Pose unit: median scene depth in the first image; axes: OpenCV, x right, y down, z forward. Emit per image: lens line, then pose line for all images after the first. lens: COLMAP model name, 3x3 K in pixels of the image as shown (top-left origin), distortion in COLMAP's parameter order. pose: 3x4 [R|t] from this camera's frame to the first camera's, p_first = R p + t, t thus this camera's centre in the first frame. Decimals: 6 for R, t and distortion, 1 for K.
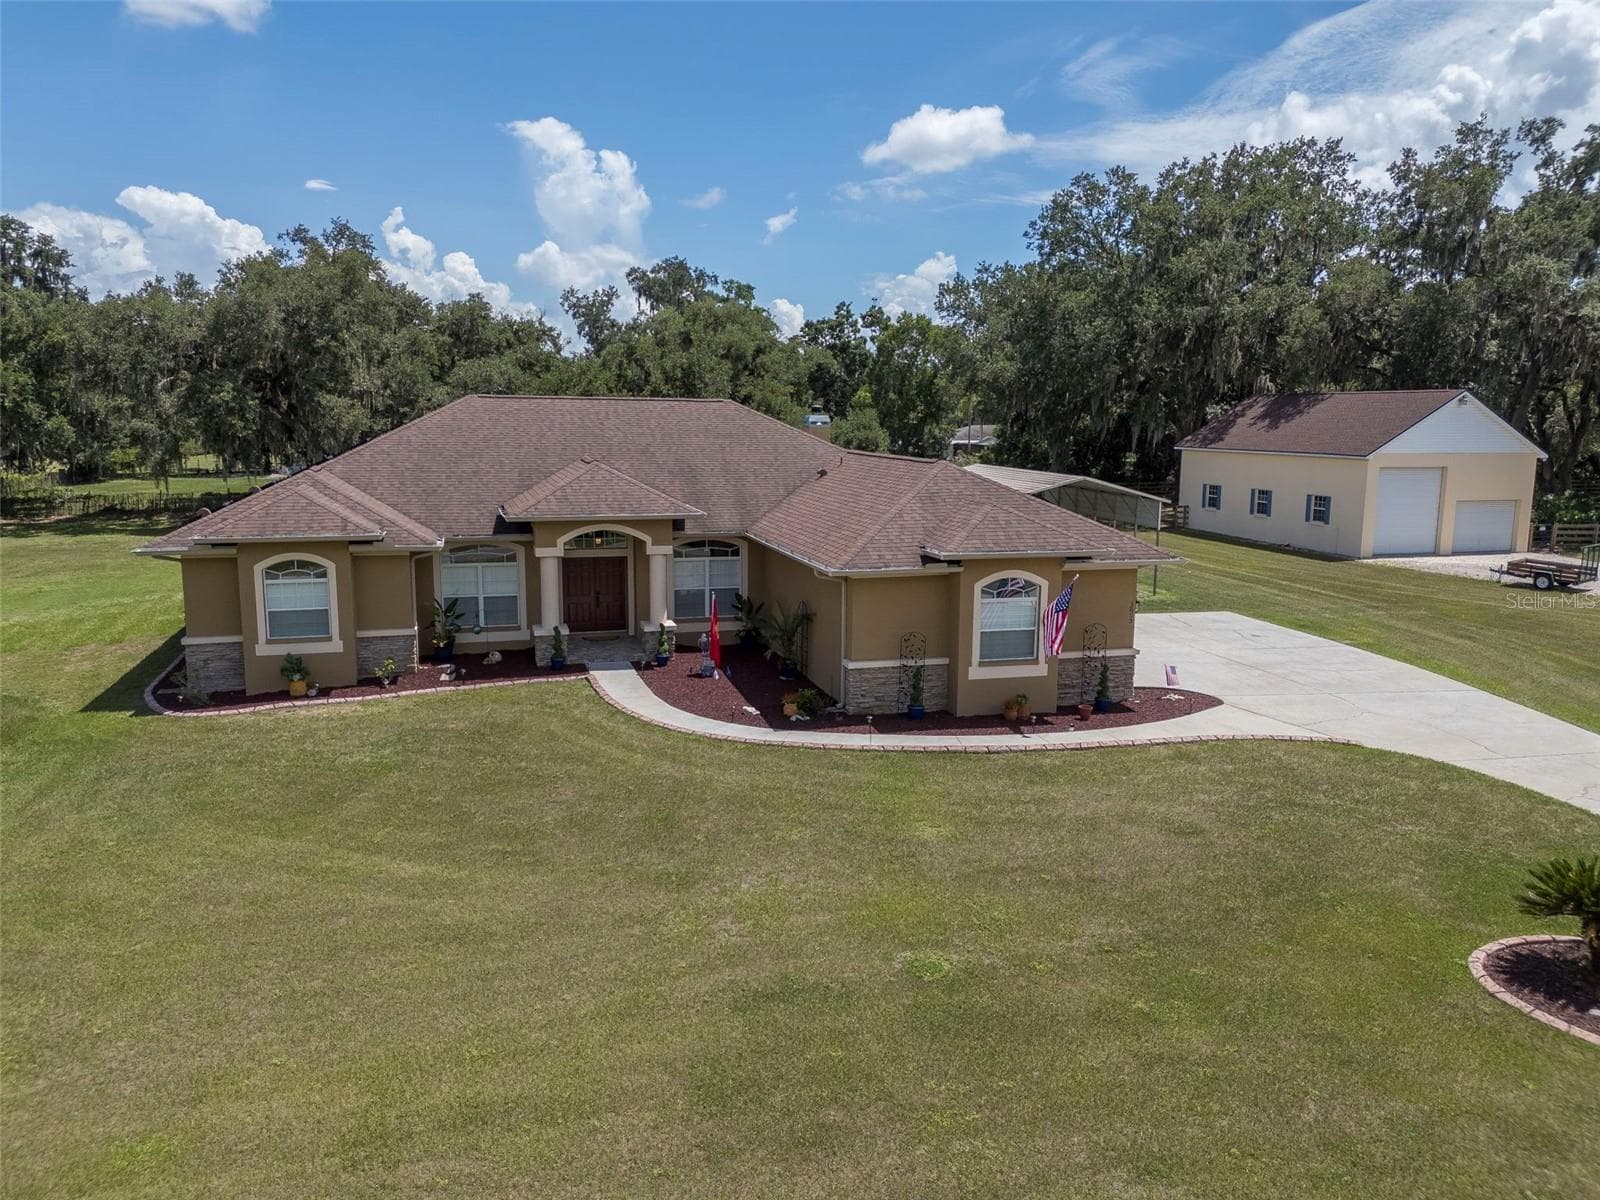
lens RADIAL K [[1169.1, 0, 800.0], [0, 1169.1, 600.0], [0, 0, 1]] dist [0.081120, -0.098140]
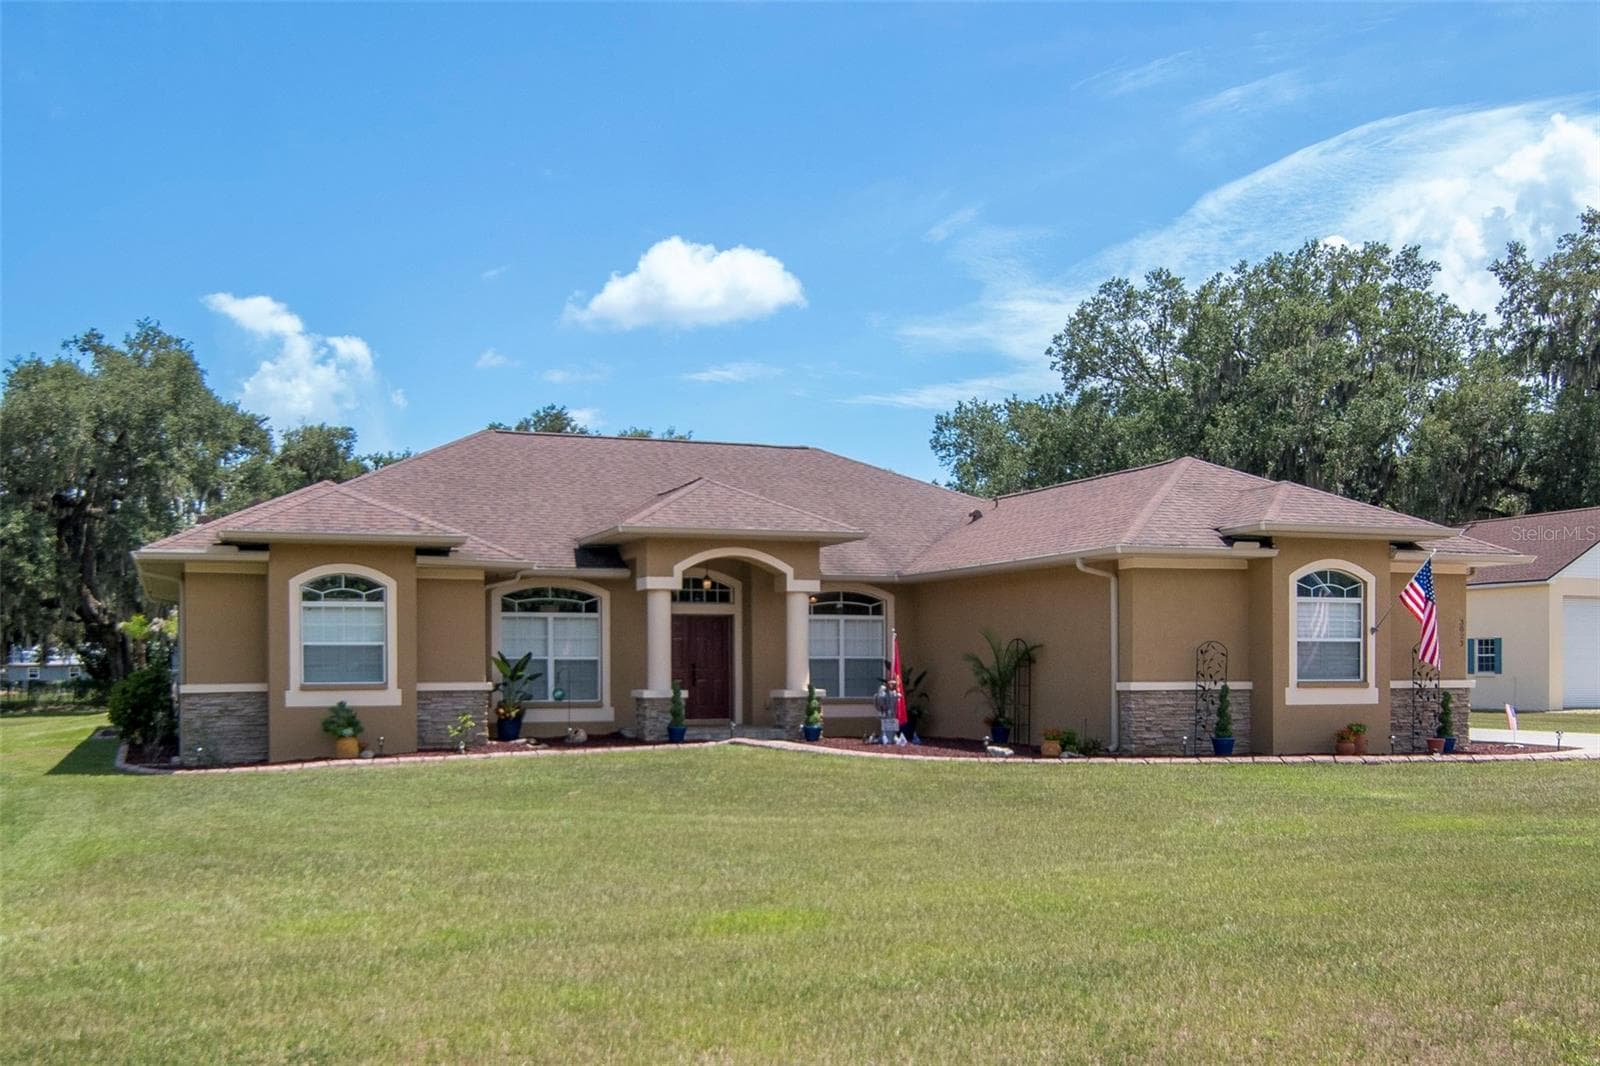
lens RADIAL K [[1608.0, 0, 786.2], [0, 1608.0, 687.2], [0, 0, 1]] dist [-0.006310, 0.005982]
pose [[0.995475, -0.012414, 0.094210, -0.141038], [0.026410, 0.988513, -0.148809, 0.105337], [-0.091281, 0.150623, 0.984368, 0.010527]]
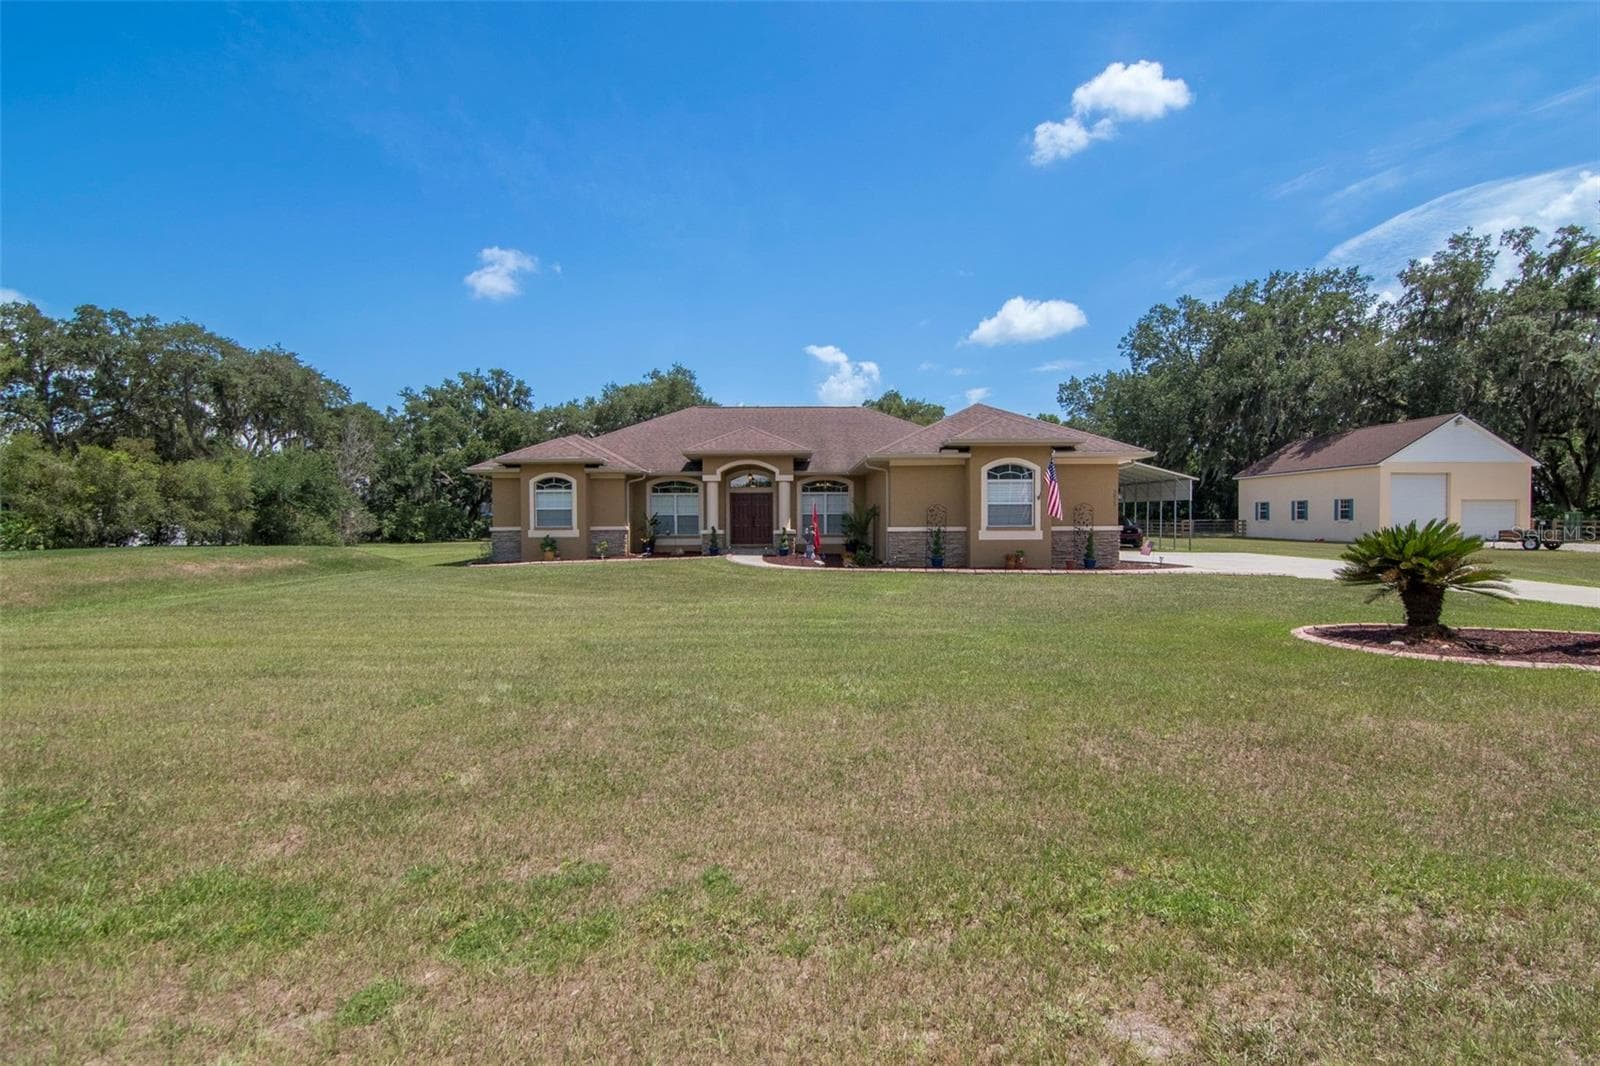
lens RADIAL K [[776.7, 0, 805.3], [0, 776.7, 535.9], [0, 0, 1]] dist [-0.000300, -0.012898]
pose [[0.968795, -0.007738, -0.247744, 0.090206], [-0.026776, 0.990396, -0.135642, 0.099567], [0.246414, 0.138043, 0.959283, 0.050717]]
